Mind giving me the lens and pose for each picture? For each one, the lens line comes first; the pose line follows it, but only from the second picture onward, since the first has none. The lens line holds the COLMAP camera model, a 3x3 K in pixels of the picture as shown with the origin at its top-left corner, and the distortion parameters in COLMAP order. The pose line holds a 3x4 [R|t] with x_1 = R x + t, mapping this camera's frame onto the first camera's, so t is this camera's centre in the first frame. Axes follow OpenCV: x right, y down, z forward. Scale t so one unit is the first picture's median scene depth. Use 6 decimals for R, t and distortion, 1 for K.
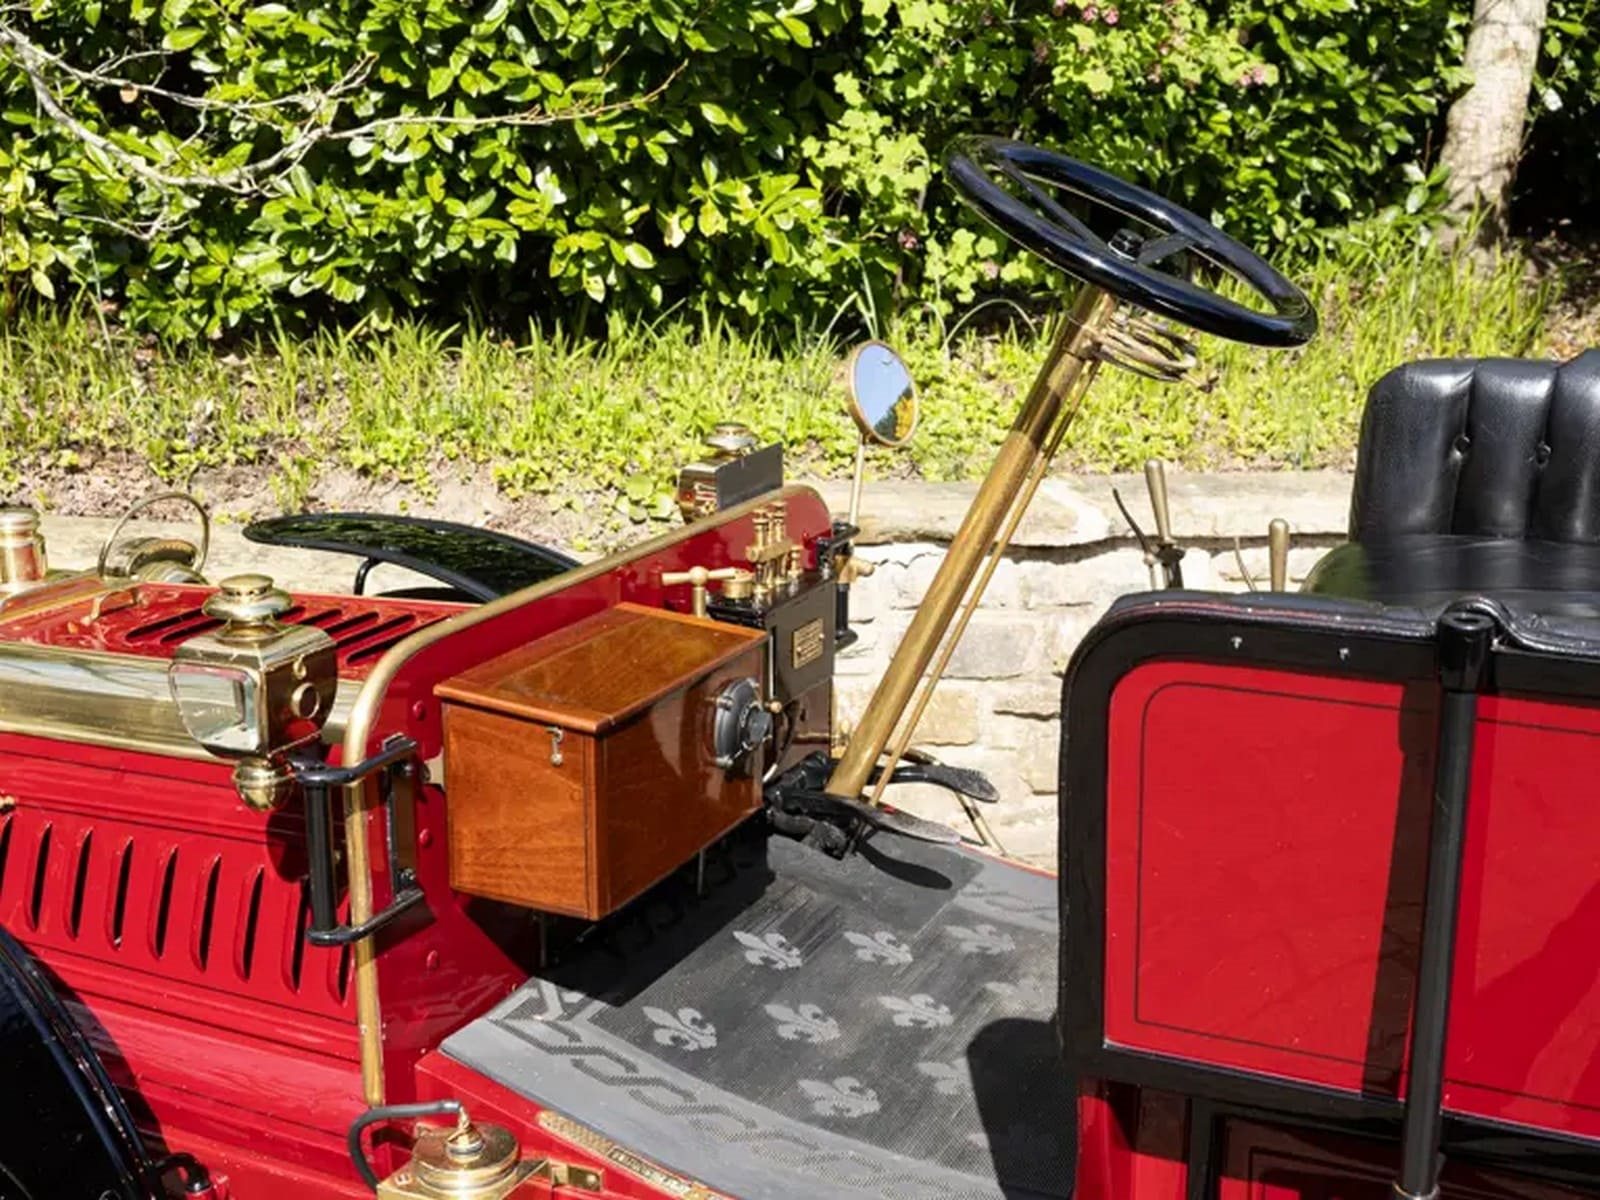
lens RADIAL K [[1897.0, 0, 769.2], [0, 1897.0, 568.6], [0, 0, 1]] dist [-0.006010, -0.015176]
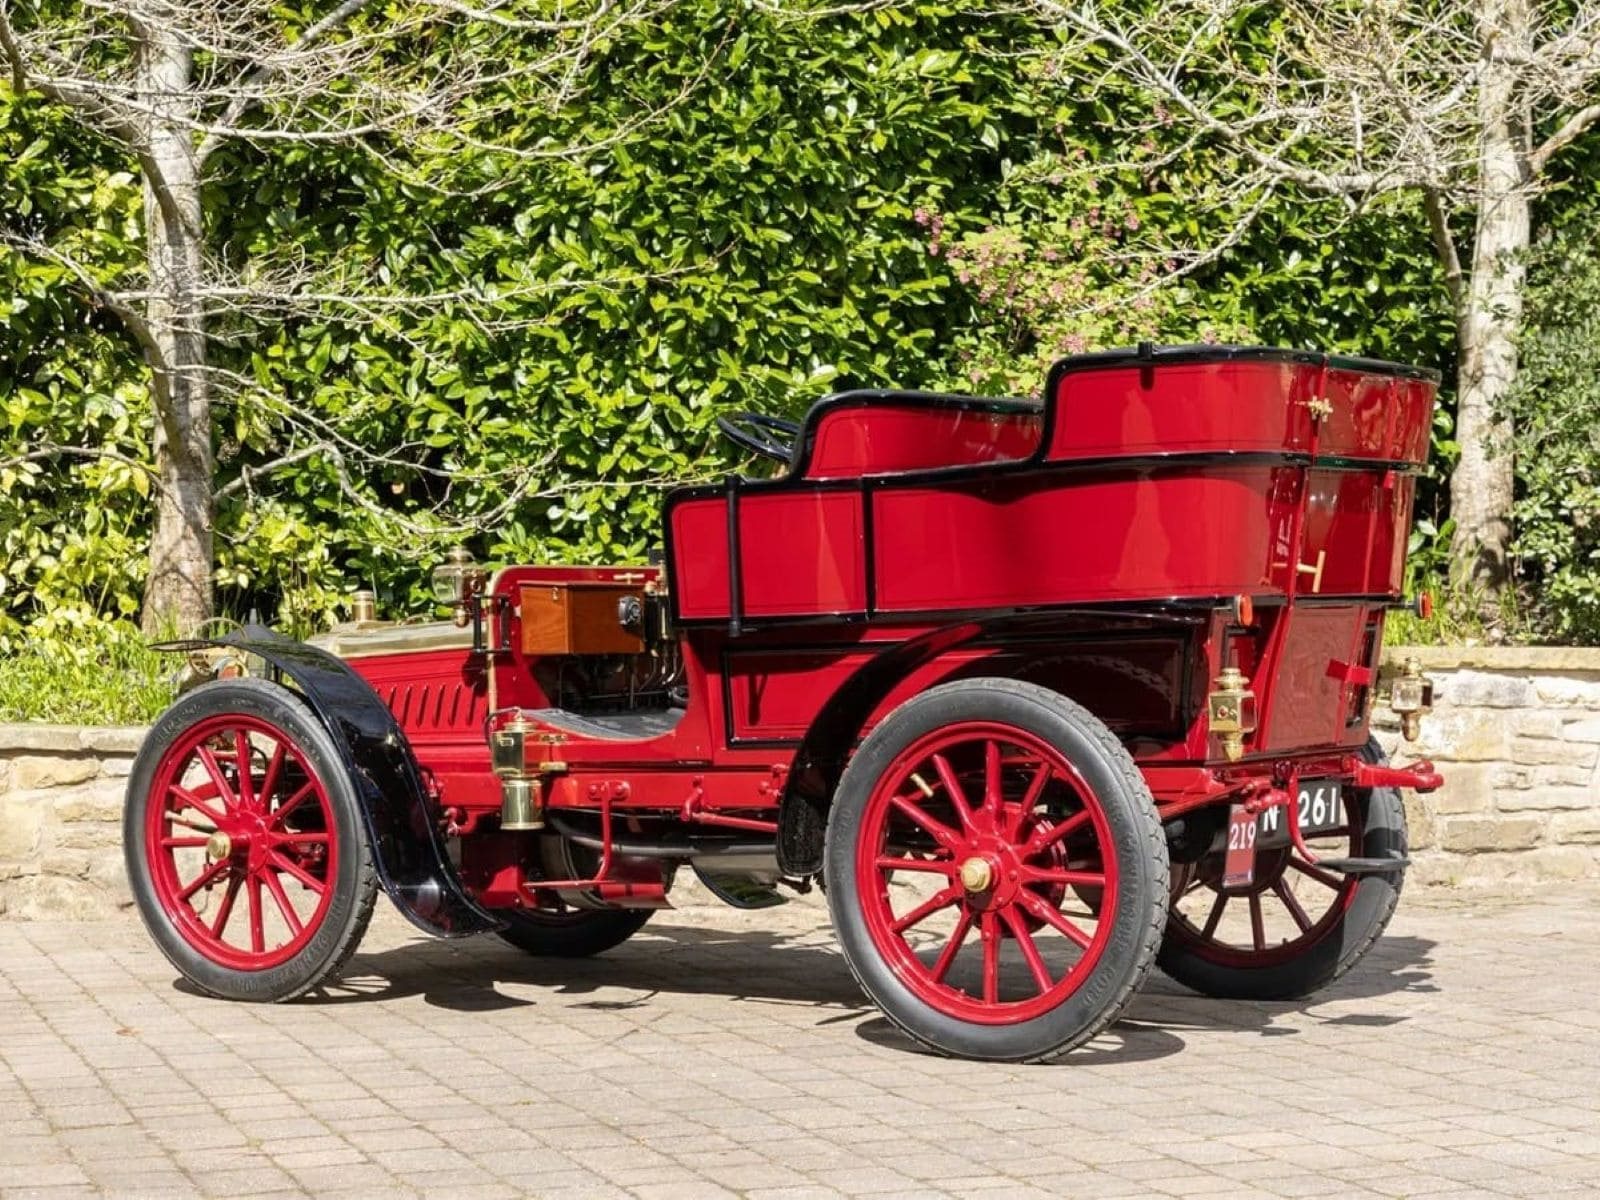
lens RADIAL K [[2930.0, 0, 842.7], [0, 2930.0, 628.8], [0, 0, 1]] dist [0.002304, -0.144281]
pose [[0.988597, -0.031753, -0.147203, 0.326206], [-0.005547, 0.969174, -0.246315, 0.411657], [0.150486, 0.244323, 0.957946, -1.077138]]
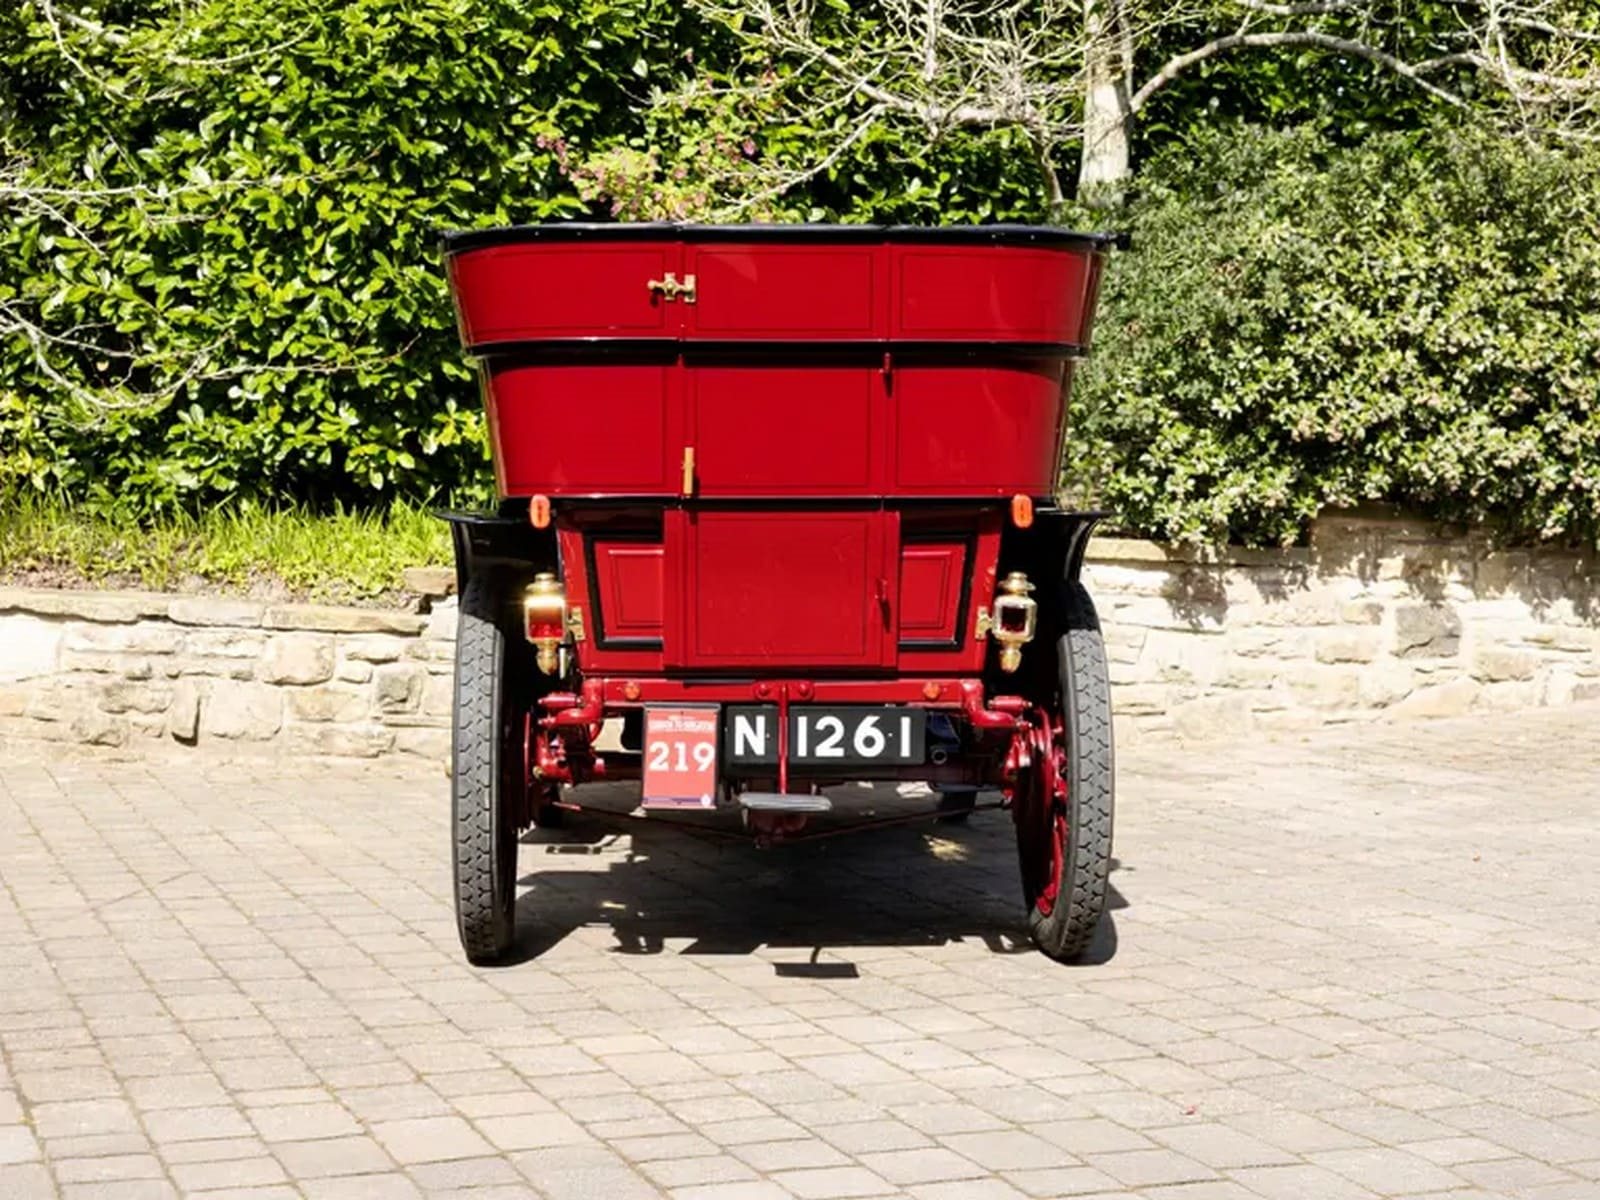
lens RADIAL K [[2365.0, 0, 810.2], [0, 2365.0, 618.5], [0, 0, 1]] dist [0.019004, -0.072286]
pose [[0.994442, 0.000490, -0.105288, 0.479543], [-0.020872, 0.981061, -0.192574, 0.339701], [0.103200, 0.193701, 0.975618, -0.858024]]
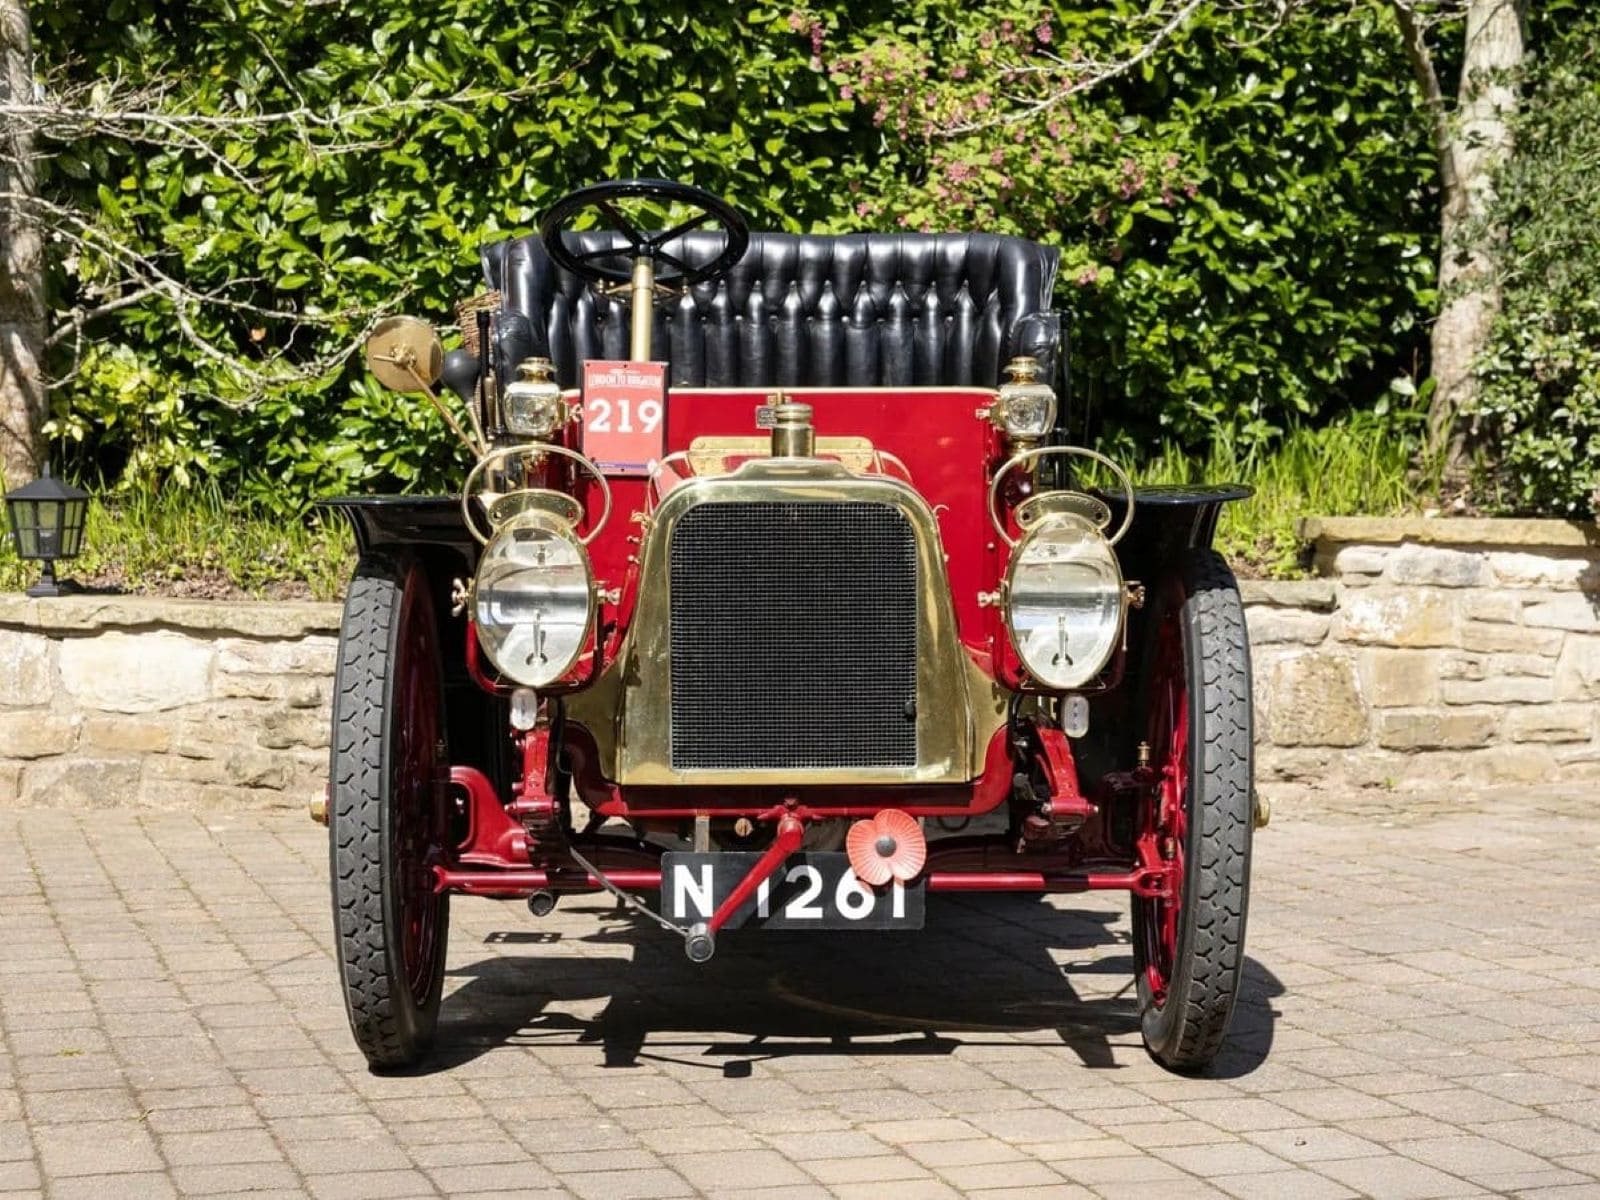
lens RADIAL K [[2893.0, 0, 800.0], [0, 2893.0, 600.0], [0, 0, 1]] dist [0.008595, 0.074444]
pose [[0.978009, -0.015769, -0.207967, 0.457352], [-0.029574, 0.976577, -0.213127, 0.356866], [0.206457, 0.214590, 0.954634, -0.811972]]
